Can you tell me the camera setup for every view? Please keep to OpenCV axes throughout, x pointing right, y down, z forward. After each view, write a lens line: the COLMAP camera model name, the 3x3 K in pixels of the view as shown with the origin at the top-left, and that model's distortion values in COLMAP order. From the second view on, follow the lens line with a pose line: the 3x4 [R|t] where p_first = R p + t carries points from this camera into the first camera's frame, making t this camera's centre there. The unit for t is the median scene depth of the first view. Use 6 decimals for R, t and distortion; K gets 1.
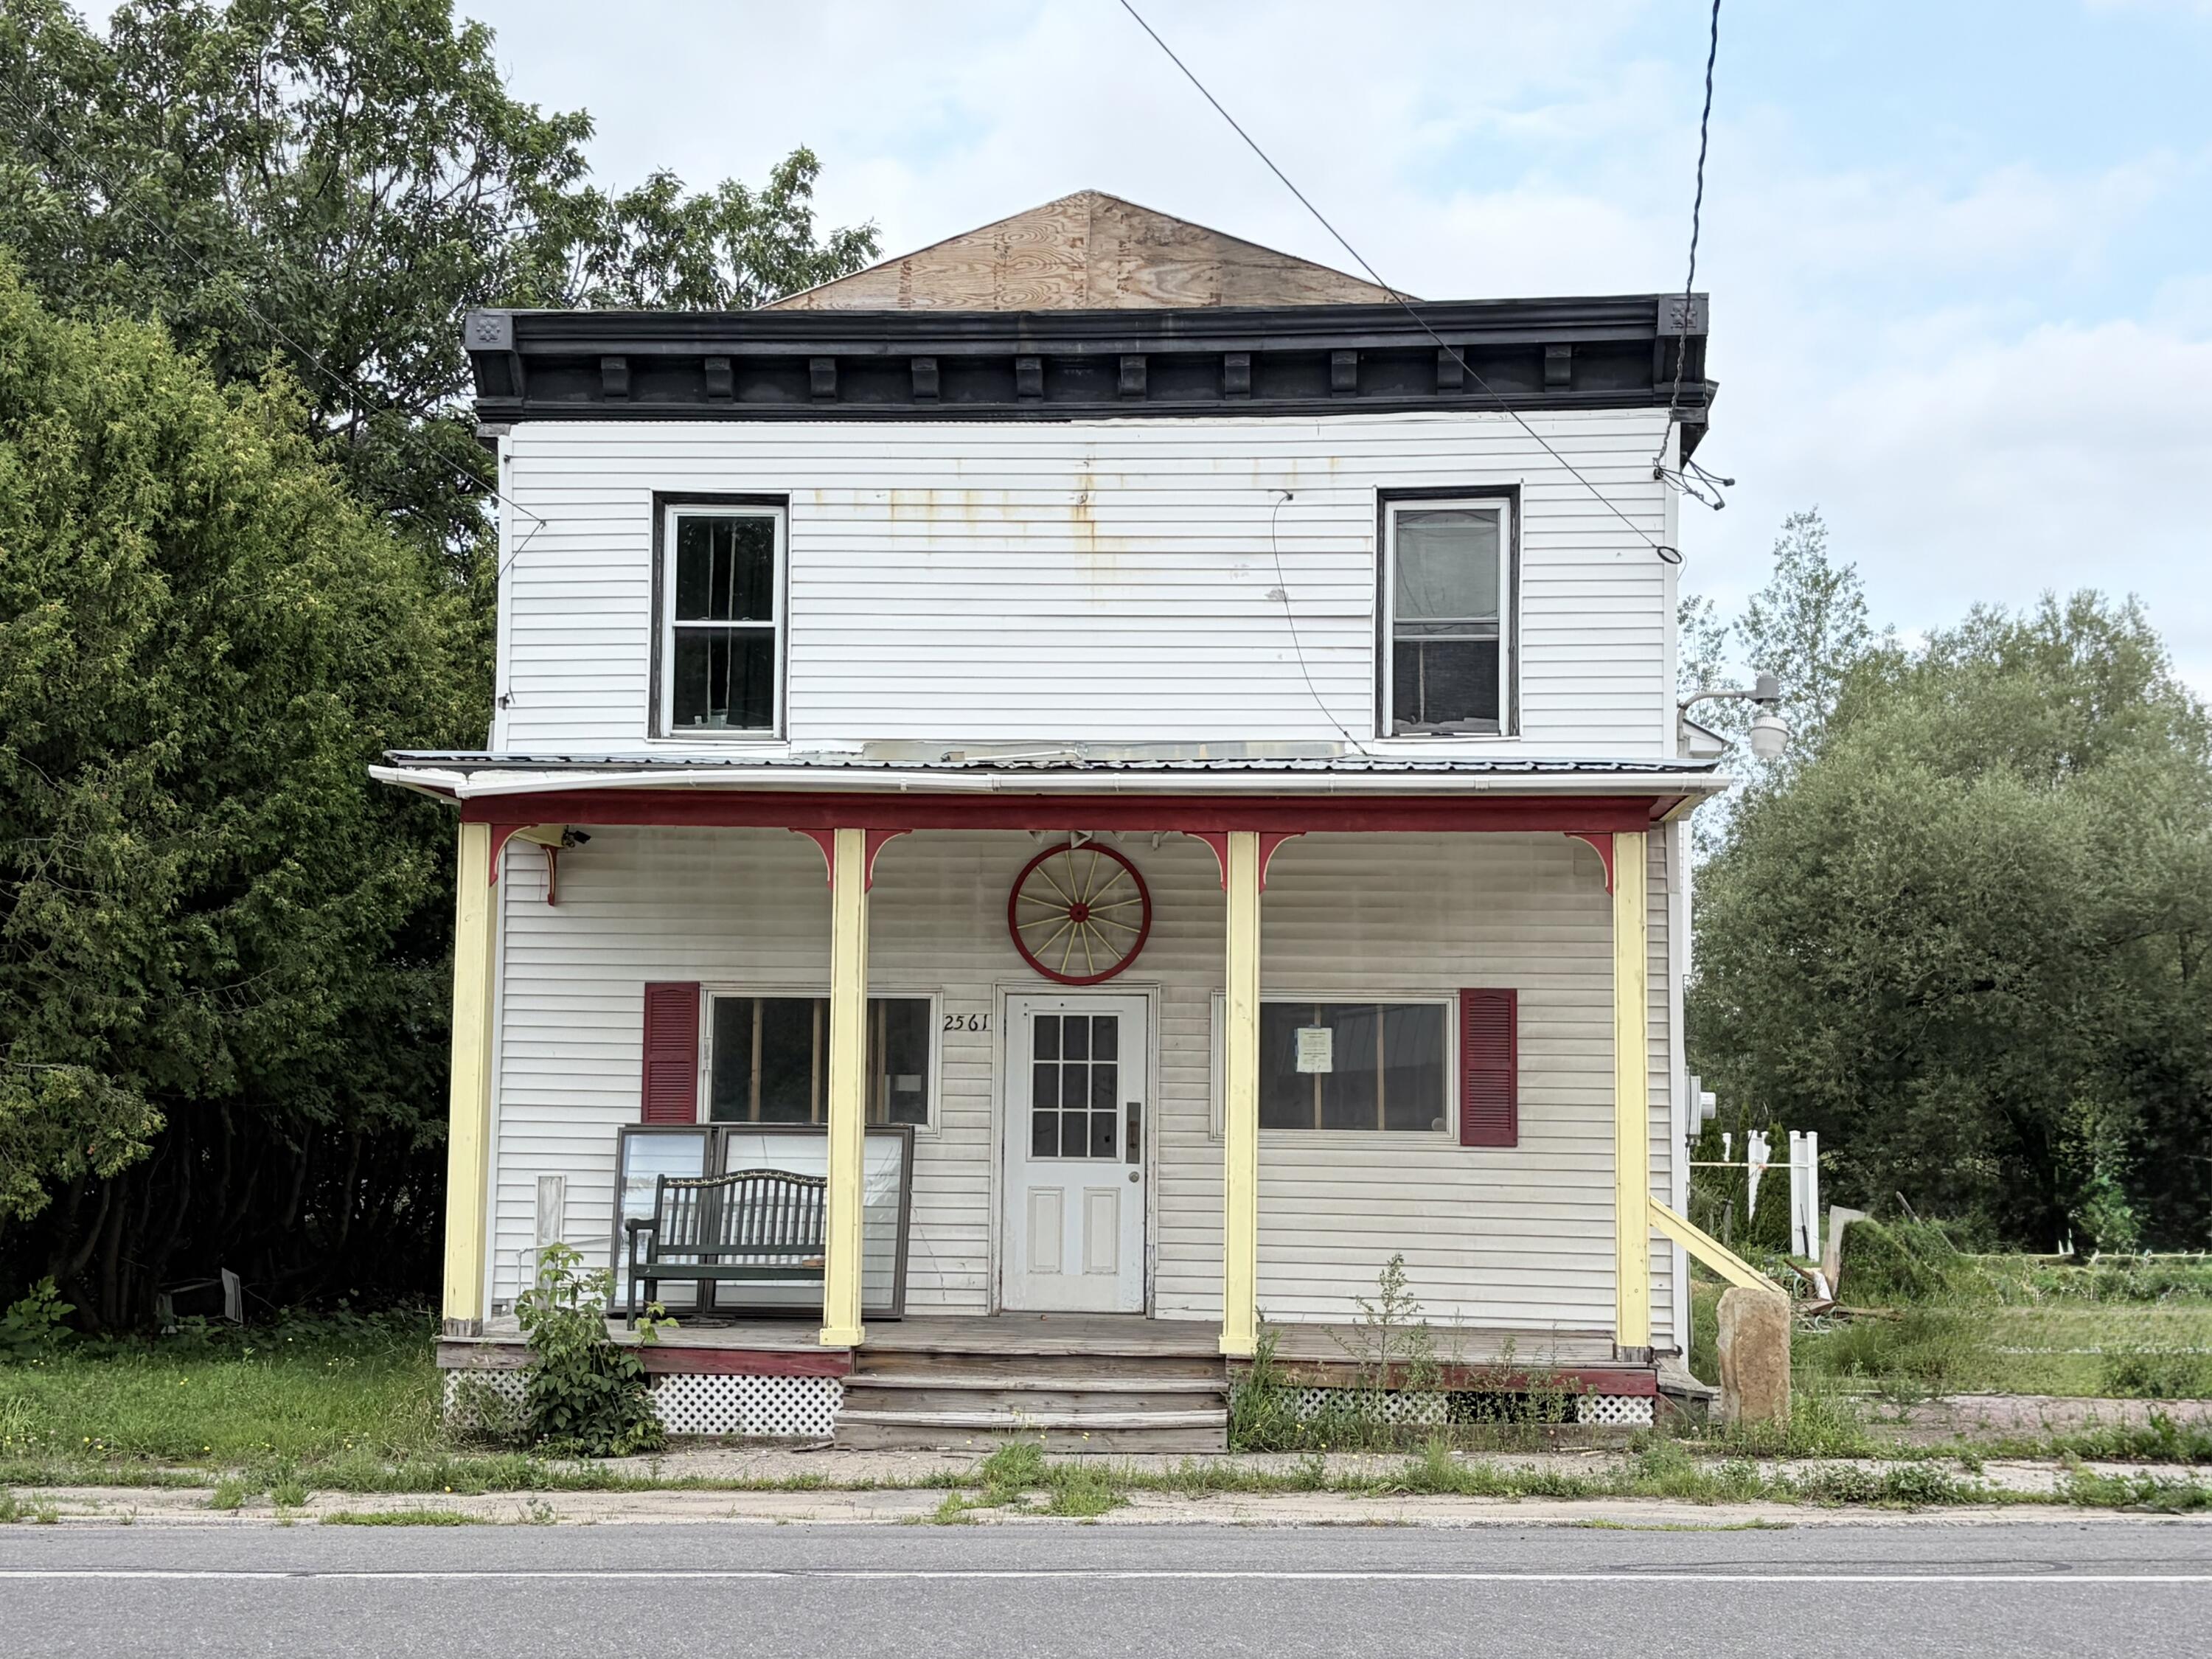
lens RADIAL K [[3035.2, 0, 1106.0], [0, 3035.2, 829.5], [0, 0, 1]] dist [0.275165, -1.052743]
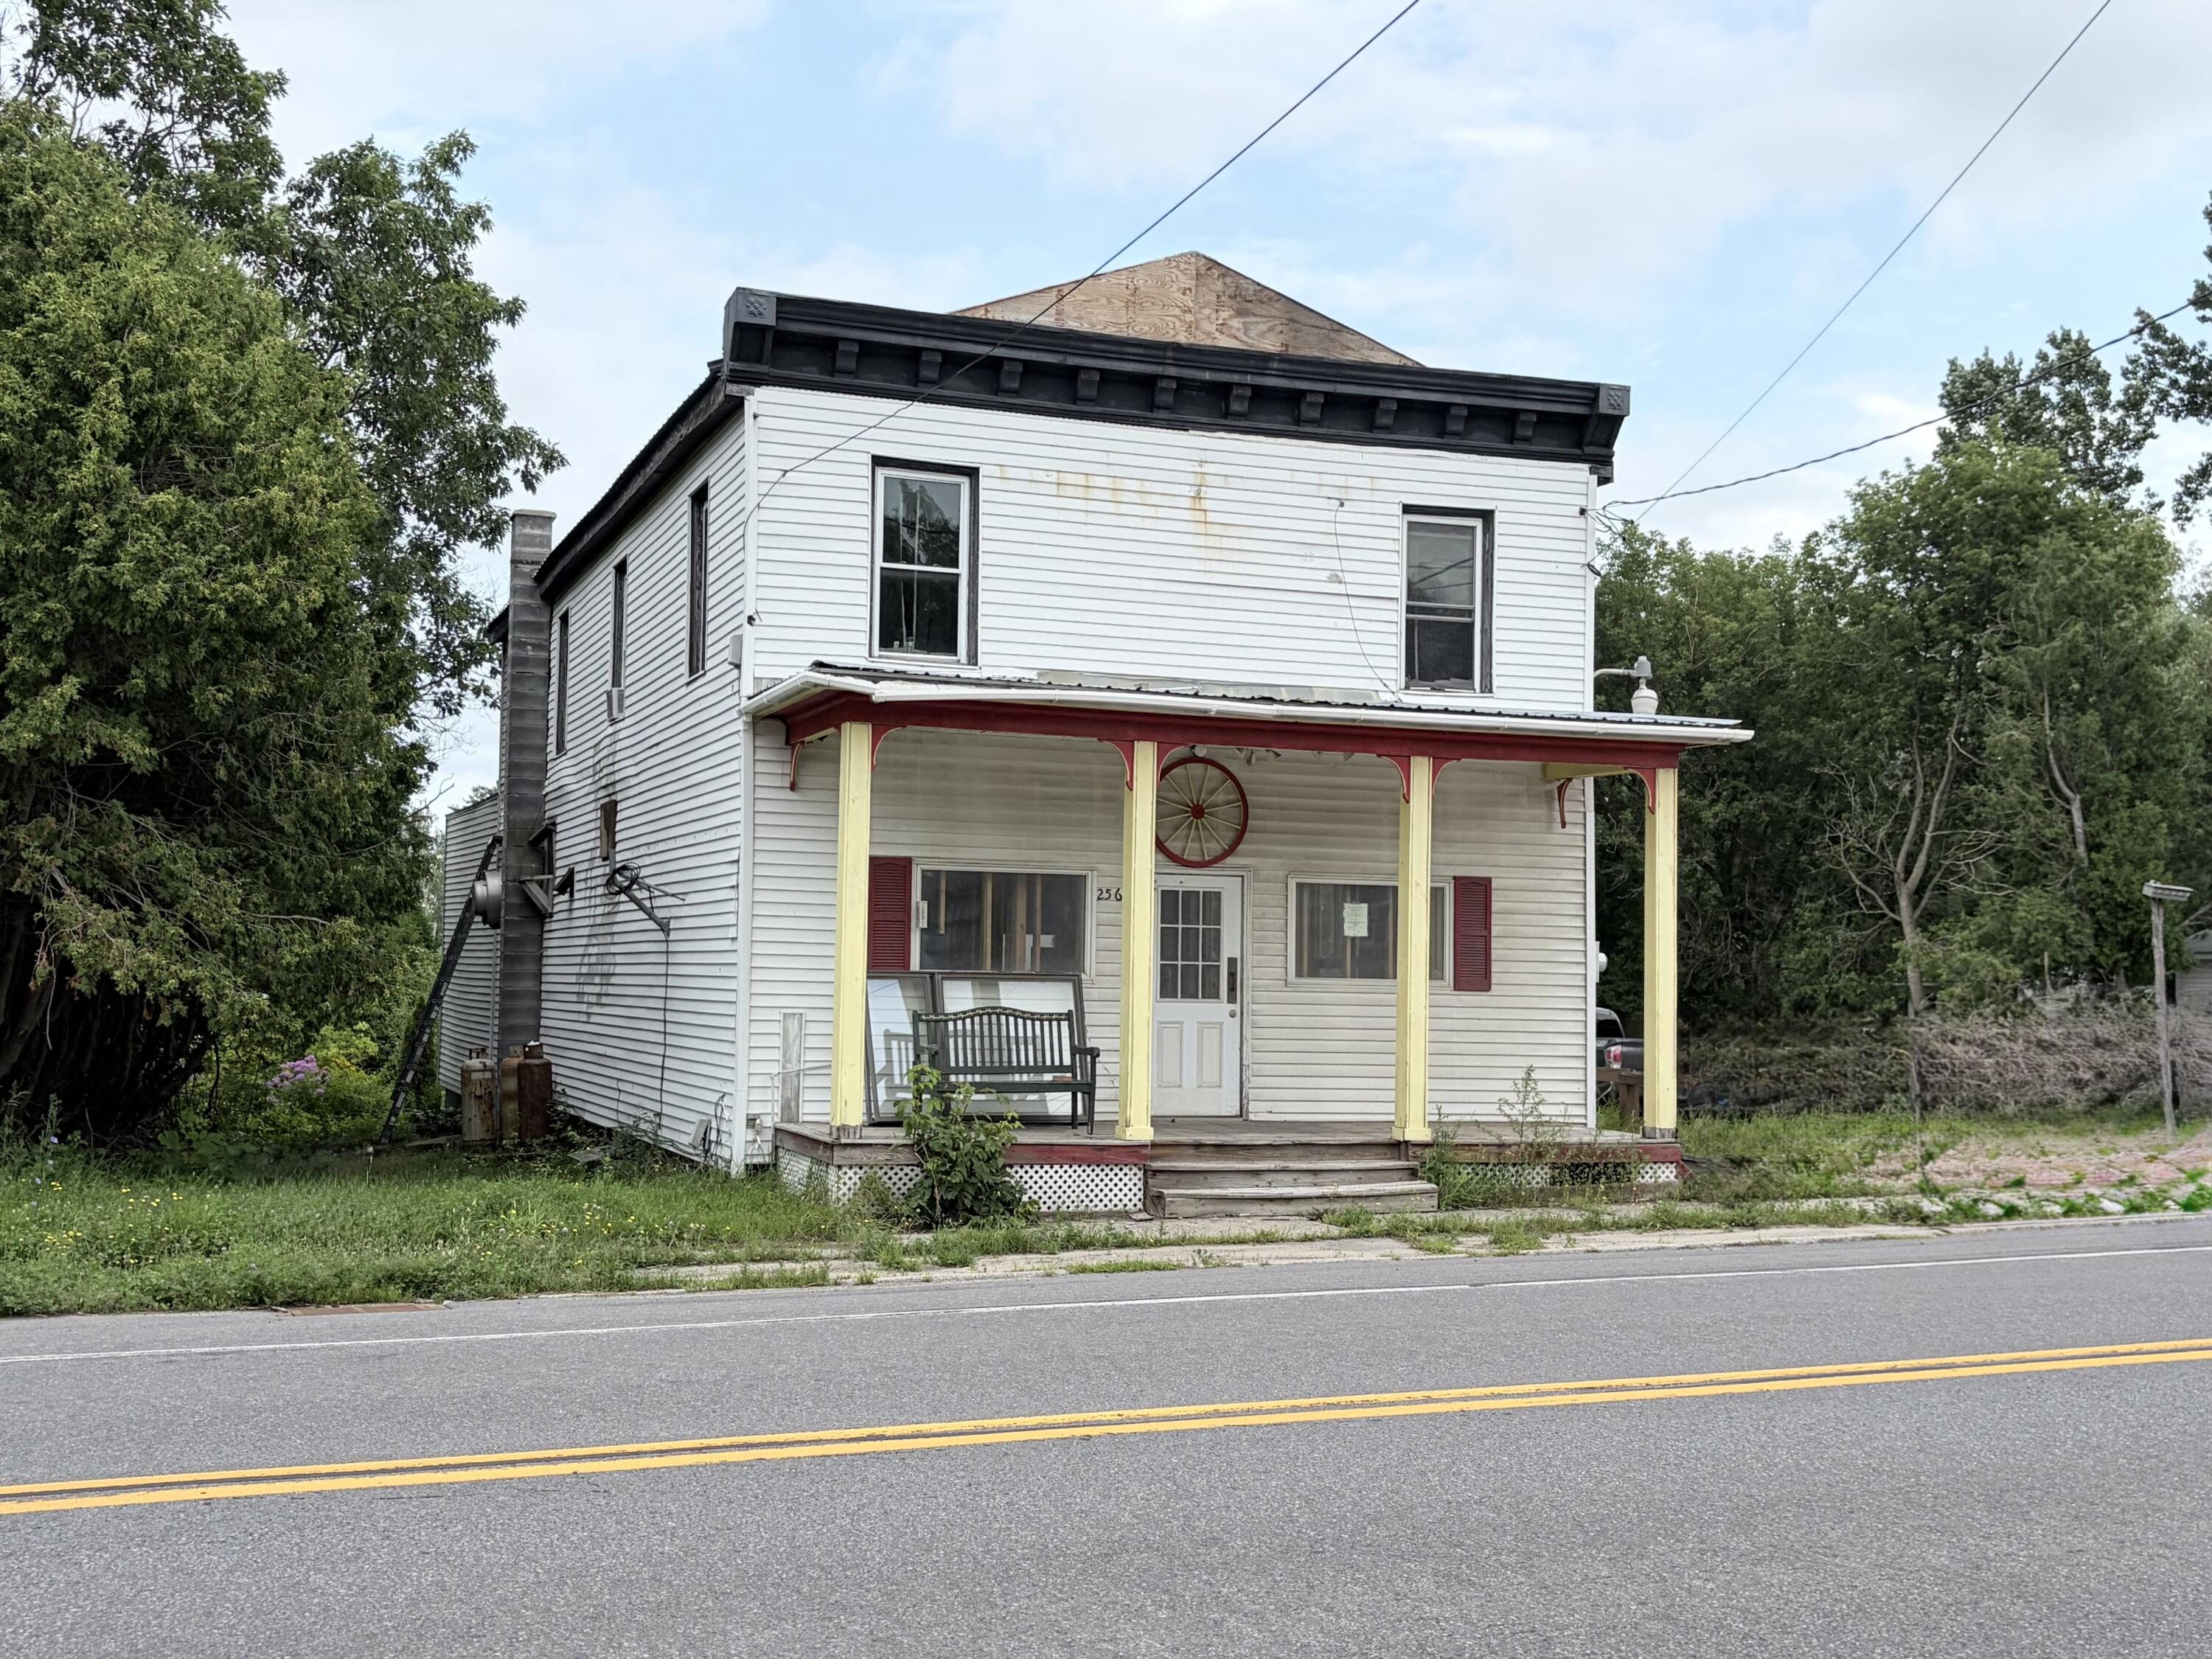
lens RADIAL K [[2529.6, 0, 1106.0], [0, 2529.6, 829.5], [0, 0, 1]] dist [0.237637, -0.719487]
pose [[0.899567, 0.029810, 0.435765, -0.514848], [-0.042603, 0.998900, 0.019614, 0.015254], [-0.434701, -0.036209, 0.899847, 0.040900]]
